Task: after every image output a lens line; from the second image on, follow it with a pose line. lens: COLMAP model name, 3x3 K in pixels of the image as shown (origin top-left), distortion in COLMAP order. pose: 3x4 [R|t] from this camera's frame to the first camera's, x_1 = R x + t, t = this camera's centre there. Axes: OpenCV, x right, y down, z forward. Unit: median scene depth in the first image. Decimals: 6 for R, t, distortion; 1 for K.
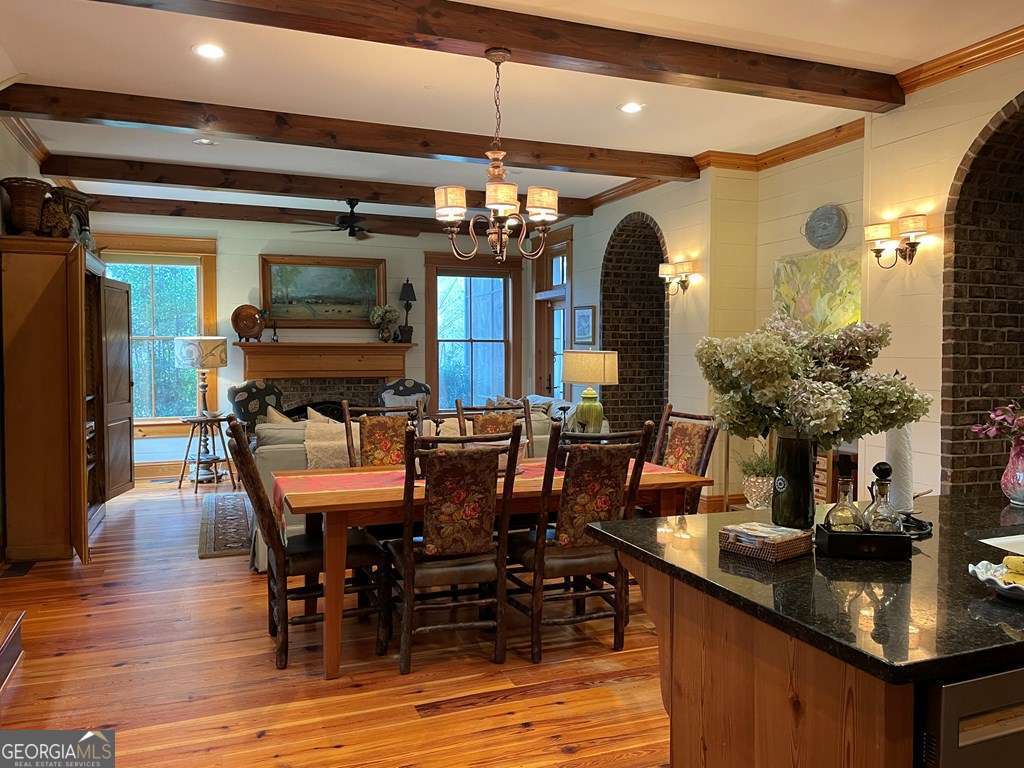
lens RADIAL K [[790.2, 0, 515.1], [0, 790.2, 381.2], [0, 0, 1]] dist [-0.009773, -0.002030]
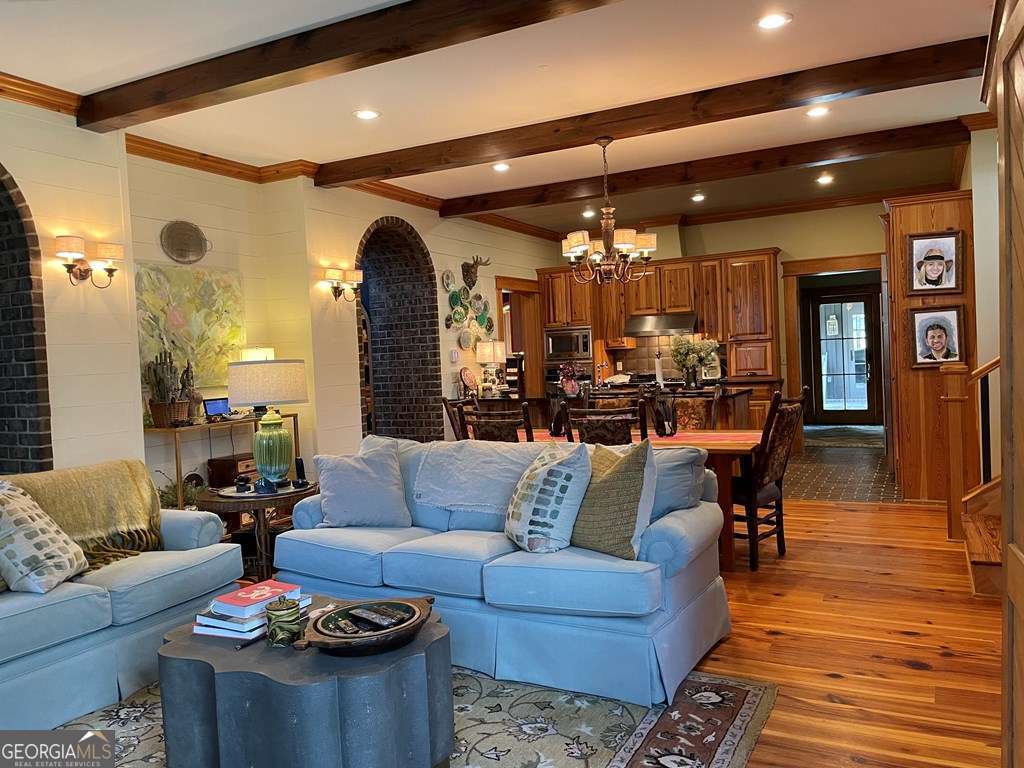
lens RADIAL K [[790.2, 0, 516.5], [0, 790.2, 385.4], [0, 0, 1]] dist [-0.009773, -0.002030]
pose [[-0.652728, -0.001237, 0.757592, -0.675128], [0.069158, 0.995726, 0.061211, -0.048201], [-0.754429, 0.092348, -0.649852, 1.414835]]
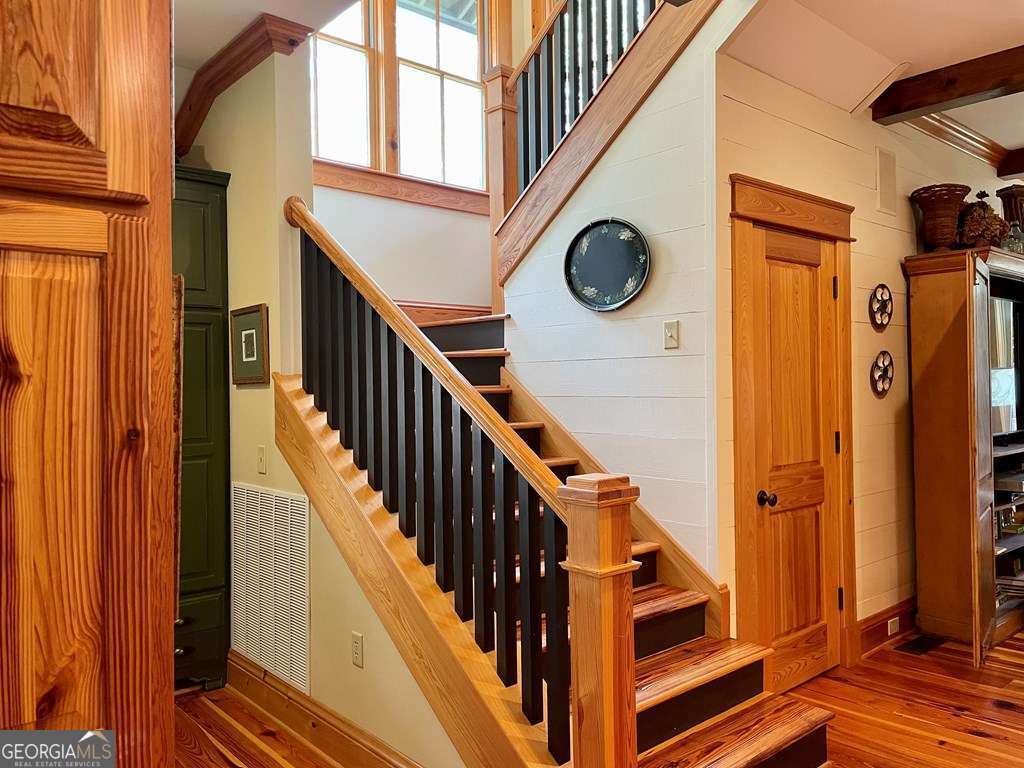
lens RADIAL K [[790.2, 0, 511.0], [0, 790.2, 381.0], [0, 0, 1]] dist [-0.009773, -0.002030]
pose [[0.333225, -0.017343, -0.942688, 0.023887], [-0.017216, 0.999552, -0.024475, -0.015357], [0.942690, 0.024385, 0.332777, 0.260616]]
